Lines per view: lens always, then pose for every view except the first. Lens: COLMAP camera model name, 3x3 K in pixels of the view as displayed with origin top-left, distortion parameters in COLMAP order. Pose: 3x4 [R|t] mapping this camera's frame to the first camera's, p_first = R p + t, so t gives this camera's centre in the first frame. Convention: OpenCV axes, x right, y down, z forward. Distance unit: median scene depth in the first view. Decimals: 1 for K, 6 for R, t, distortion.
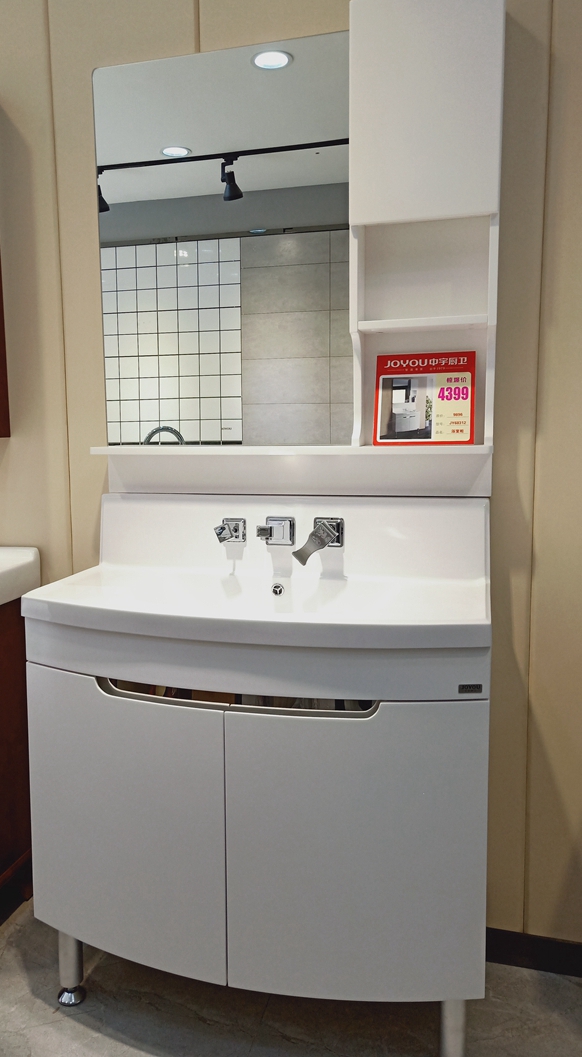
lens RADIAL K [[810.6, 0, 291.0], [0, 810.6, 528.5], [0, 0, 1]] dist [0.041868, -0.007019]
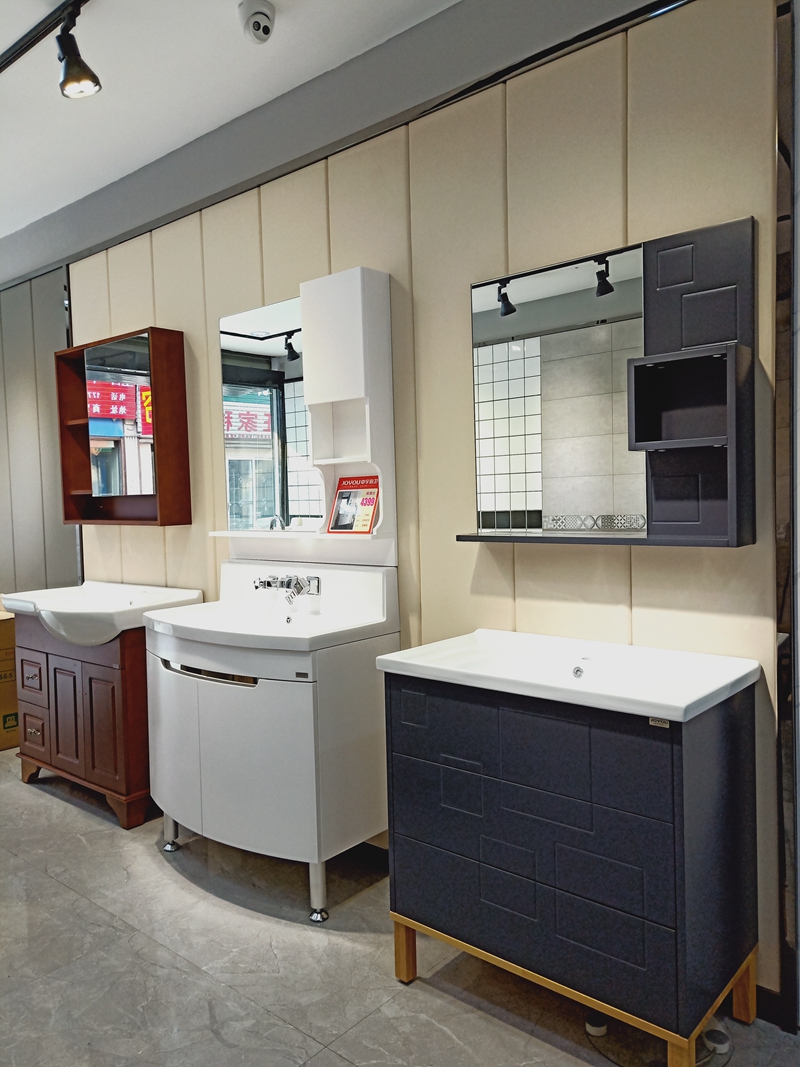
lens RADIAL K [[810.8, 0, 400.0], [0, 810.8, 533.5], [0, 0, 1]] dist [0.072620, 0.002379]
pose [[0.899830, -0.001293, -0.436239, 0.316234], [-0.026977, 0.997917, -0.058603, -0.003243], [0.435406, 0.064501, 0.897920, -0.137120]]
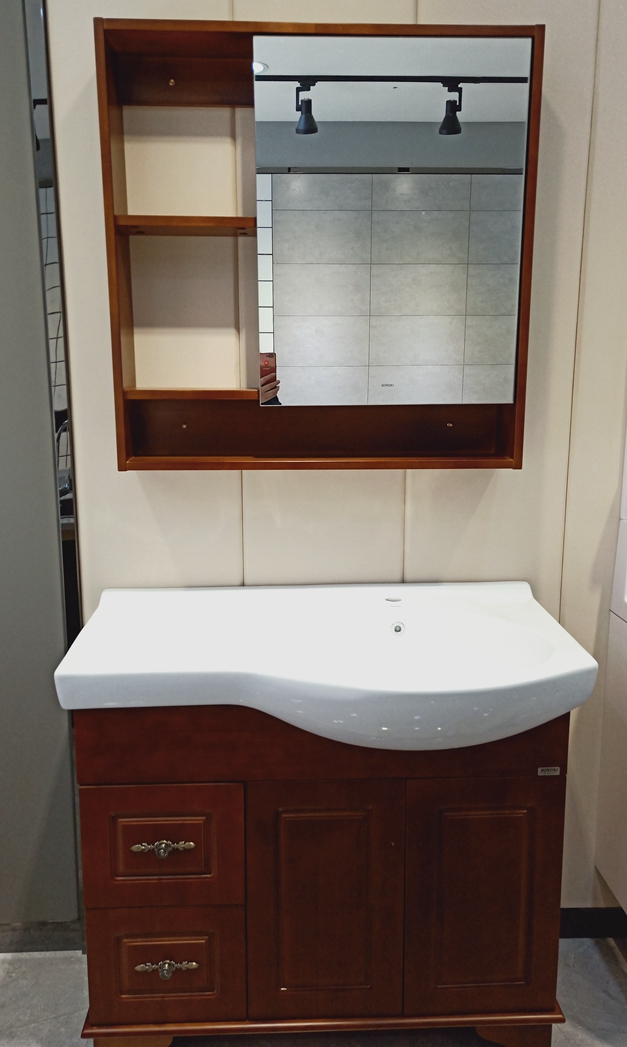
lens RADIAL K [[836.4, 0, 313.5], [0, 836.4, 523.5], [0, 0, 1]] dist [0.034251, 0.001810]
pose [[0.955164, -0.045548, 0.292554, -0.348844], [0.030284, 0.997943, 0.056497, -0.039054], [-0.294526, -0.045104, 0.954579, 0.126869]]
